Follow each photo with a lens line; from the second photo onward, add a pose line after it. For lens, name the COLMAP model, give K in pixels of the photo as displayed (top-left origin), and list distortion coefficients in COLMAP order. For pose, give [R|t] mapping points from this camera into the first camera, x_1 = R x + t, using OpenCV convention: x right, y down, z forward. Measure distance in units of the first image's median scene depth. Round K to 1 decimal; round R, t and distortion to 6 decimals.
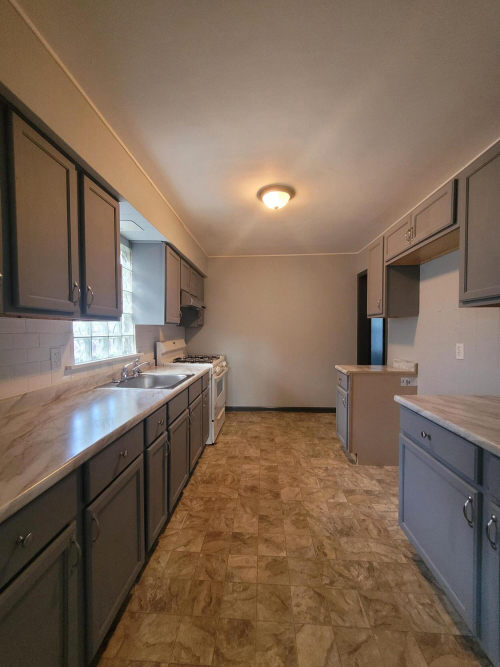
lens RADIAL K [[261.6, 0, 248.0], [0, 261.6, 334.6], [0, 0, 1]] dist [0.002553, 0.000221]
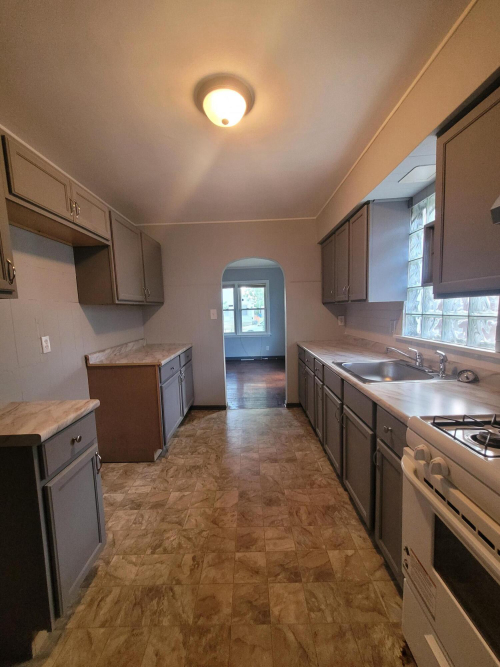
lens RADIAL K [[261.6, 0, 270.3], [0, 261.6, 342.6], [0, 0, 1]] dist [0.002553, 0.000221]
pose [[-0.989462, 0.053855, -0.134406, 0.105114], [0.034367, 0.989081, 0.143313, -0.046116], [0.140656, 0.137183, -0.980508, 1.795058]]
